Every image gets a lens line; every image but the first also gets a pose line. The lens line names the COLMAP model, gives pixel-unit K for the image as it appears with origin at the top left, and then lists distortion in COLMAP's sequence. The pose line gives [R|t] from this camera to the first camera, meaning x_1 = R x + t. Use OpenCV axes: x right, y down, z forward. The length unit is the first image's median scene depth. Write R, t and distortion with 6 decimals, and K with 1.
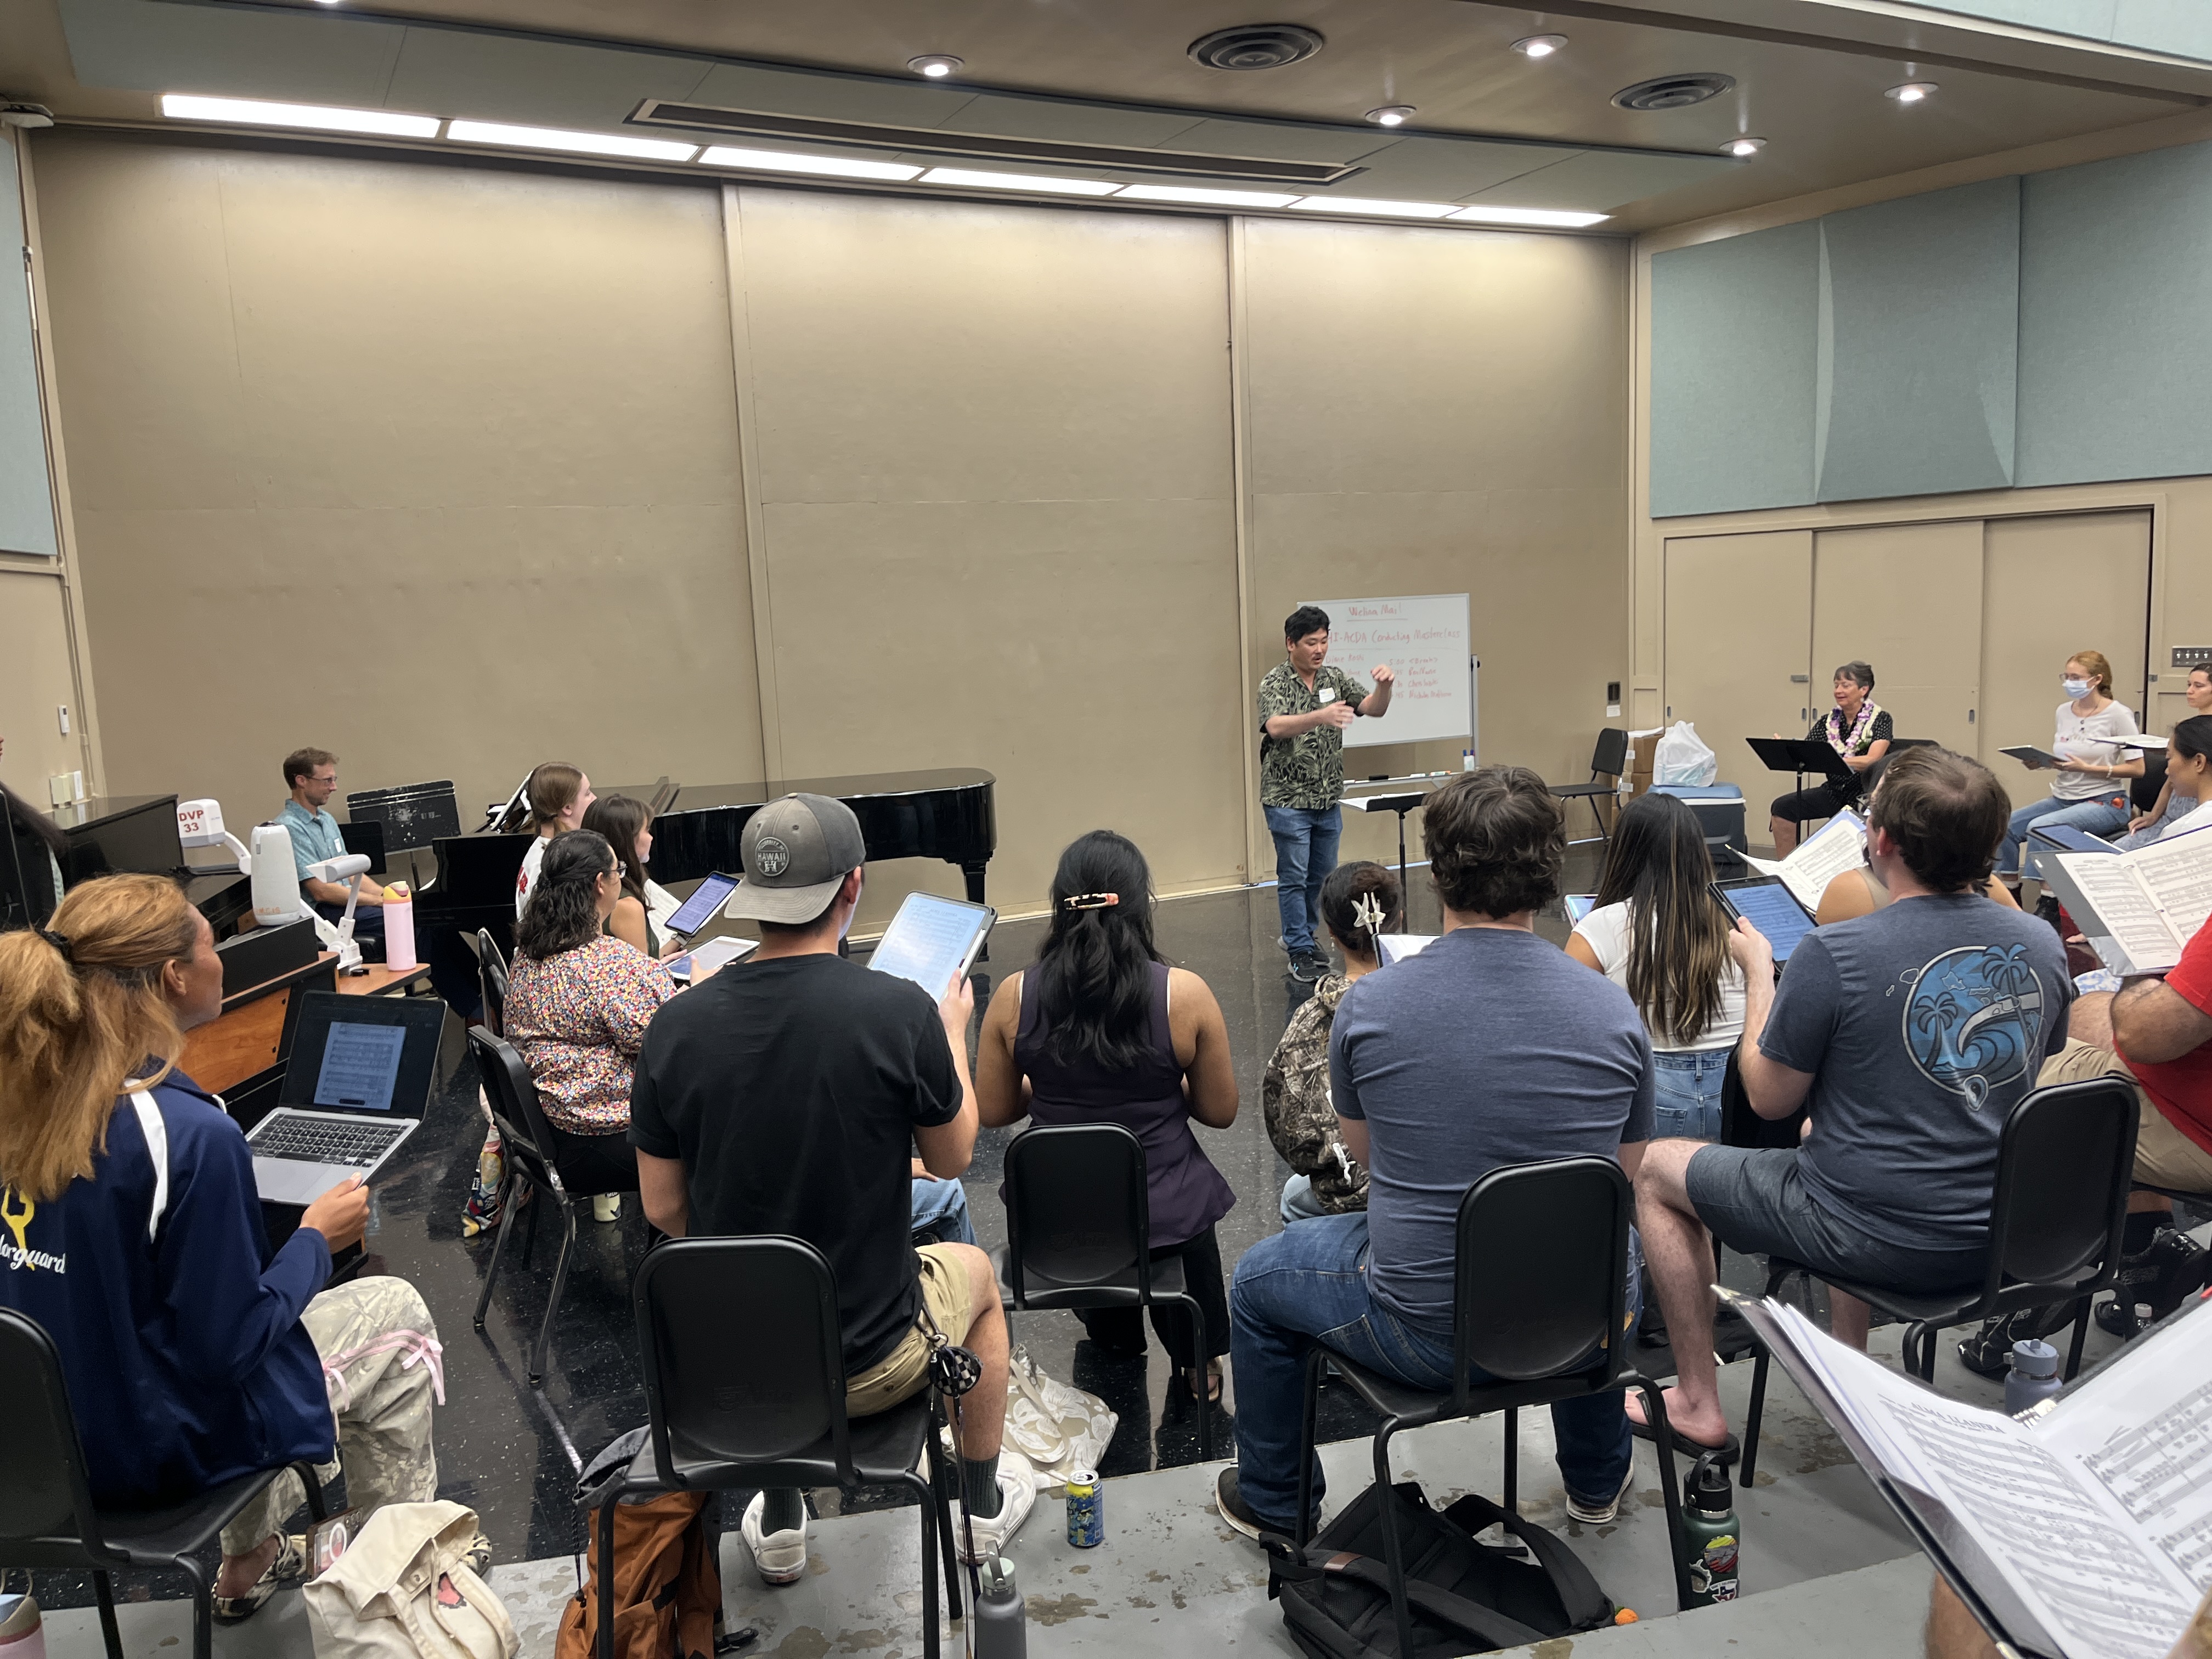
lens RADIAL K [[1678.5, 0, 1066.6], [0, 1678.5, 862.2], [0, 0, 1]] dist [0.006608, -0.009476]
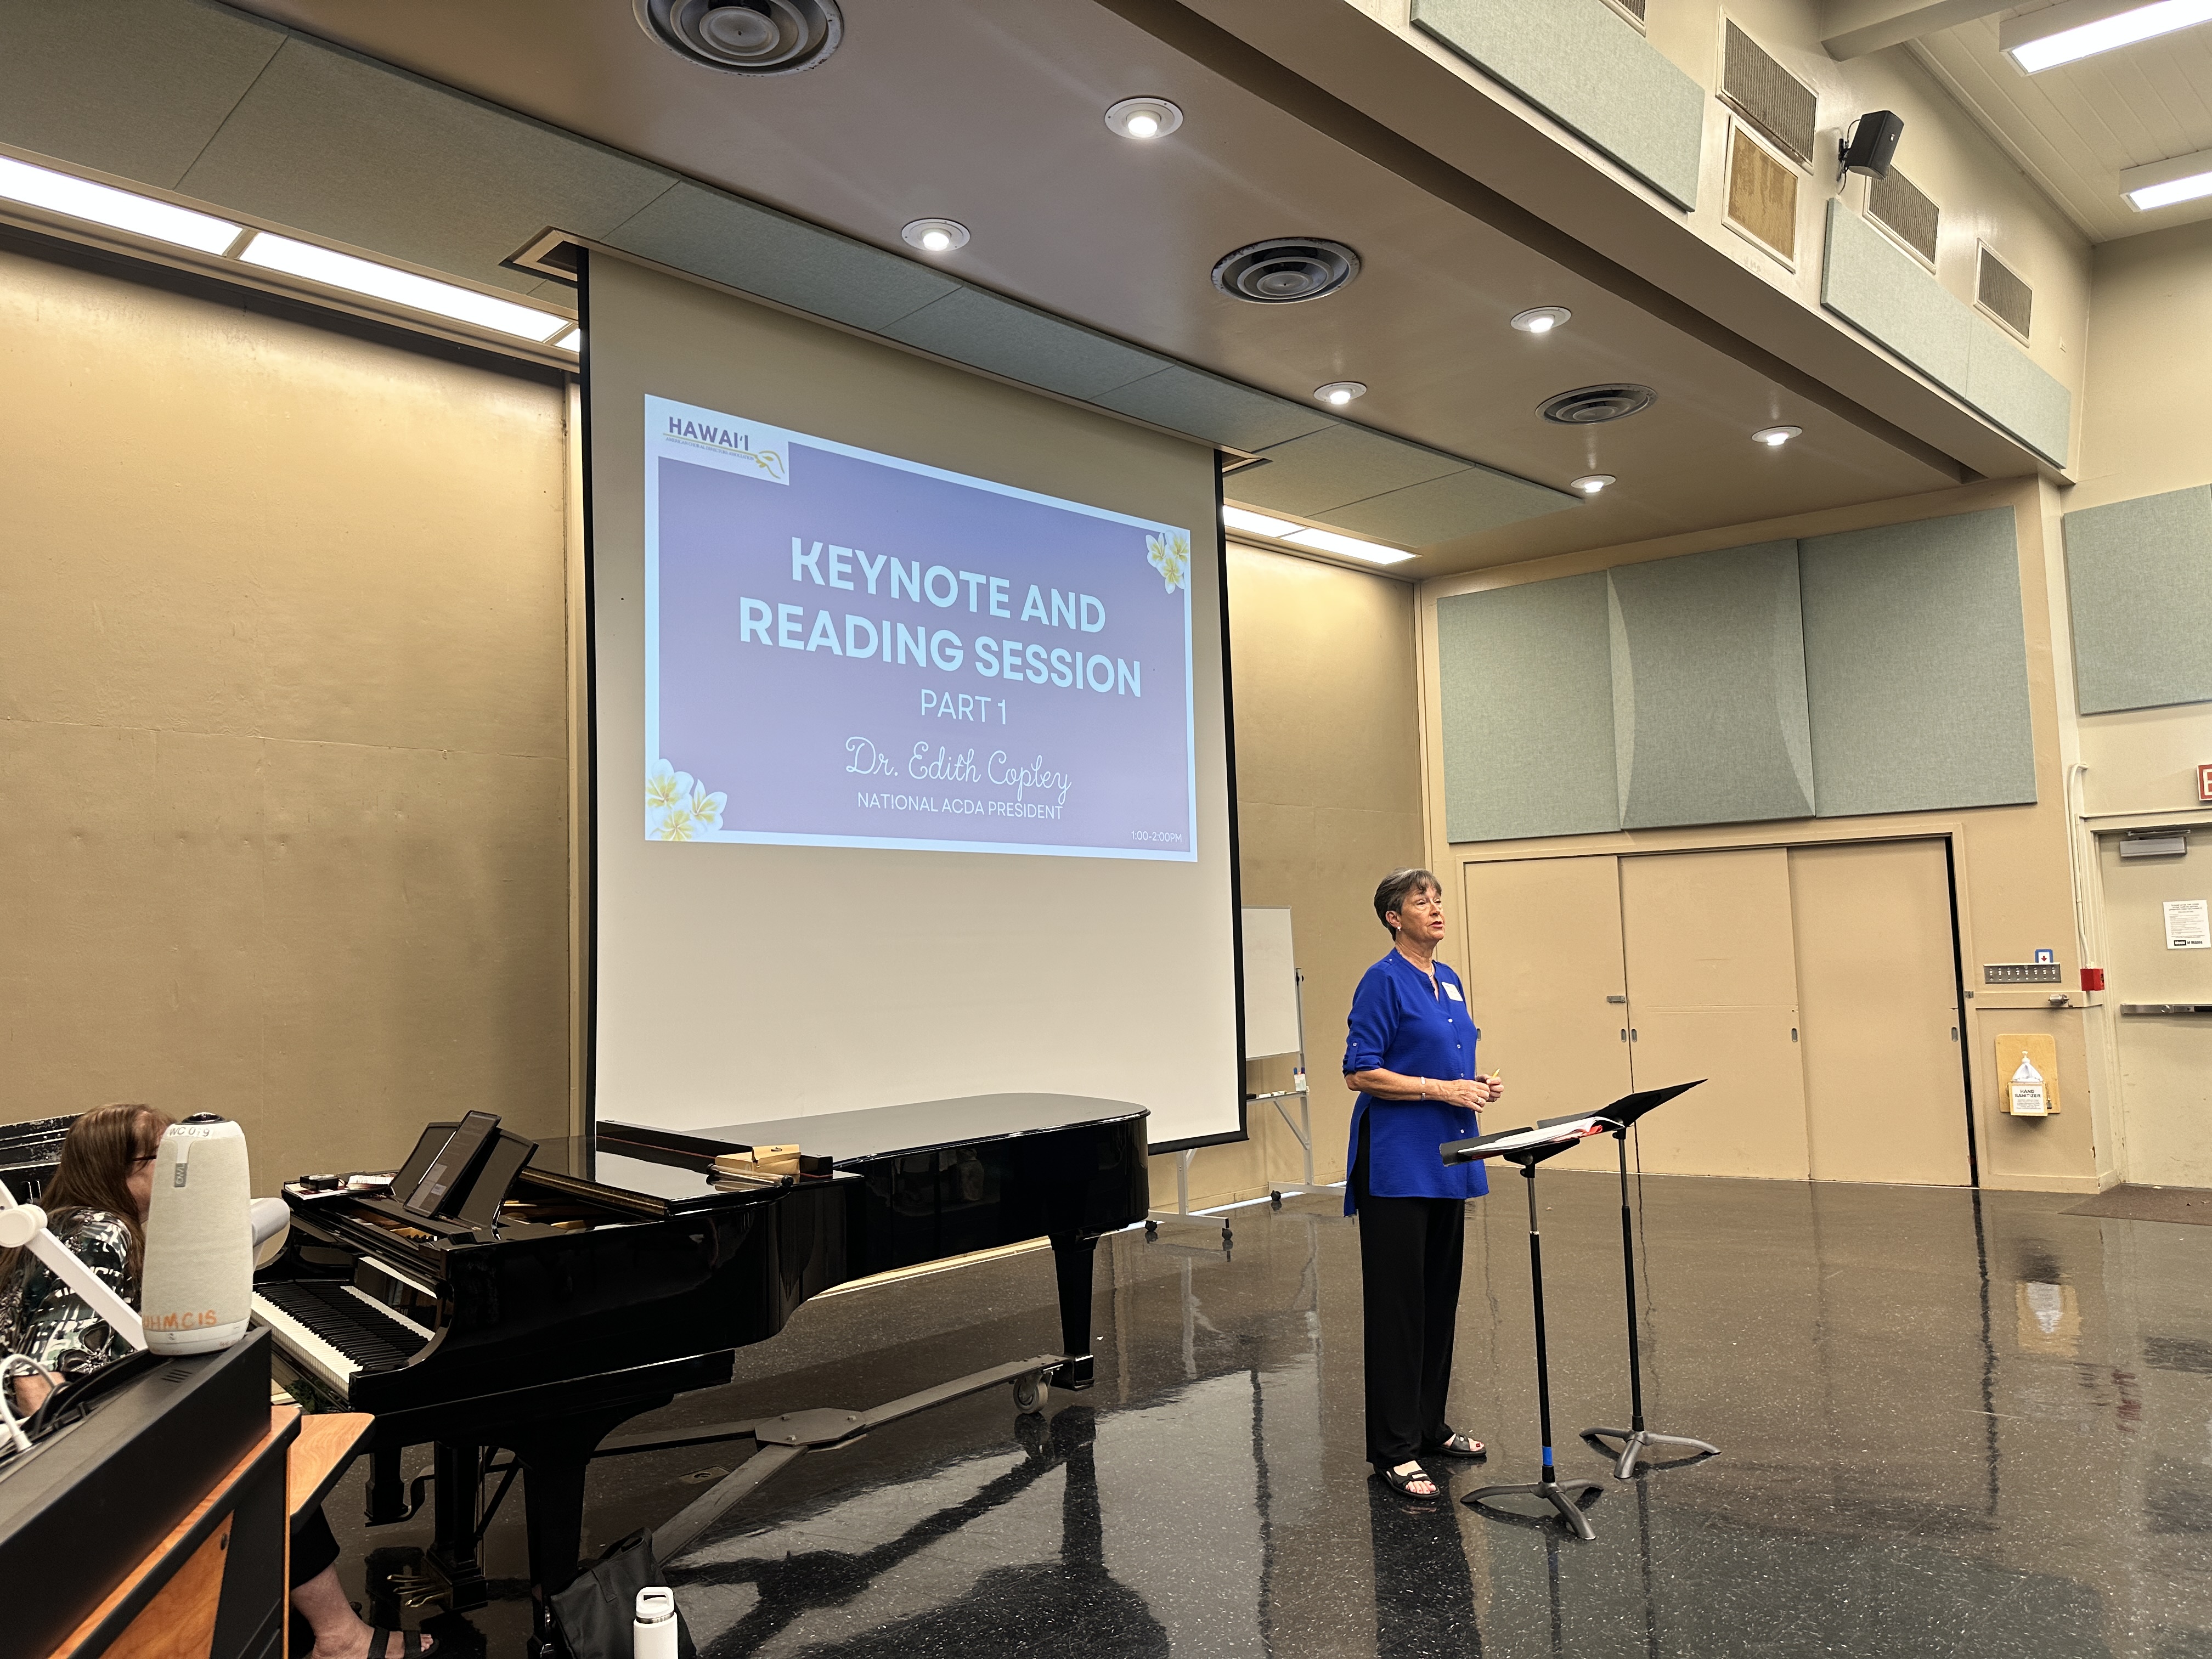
lens RADIAL K [[1558.4, 0, 1096.9], [0, 1558.4, 858.1], [0, 0, 1]] dist [-0.004491, -0.005374]
pose [[0.952418, 0.037525, 0.302478, -0.165452], [0.031029, 0.975300, -0.218696, 0.003310], [-0.303213, 0.217675, 0.927728, 0.232732]]
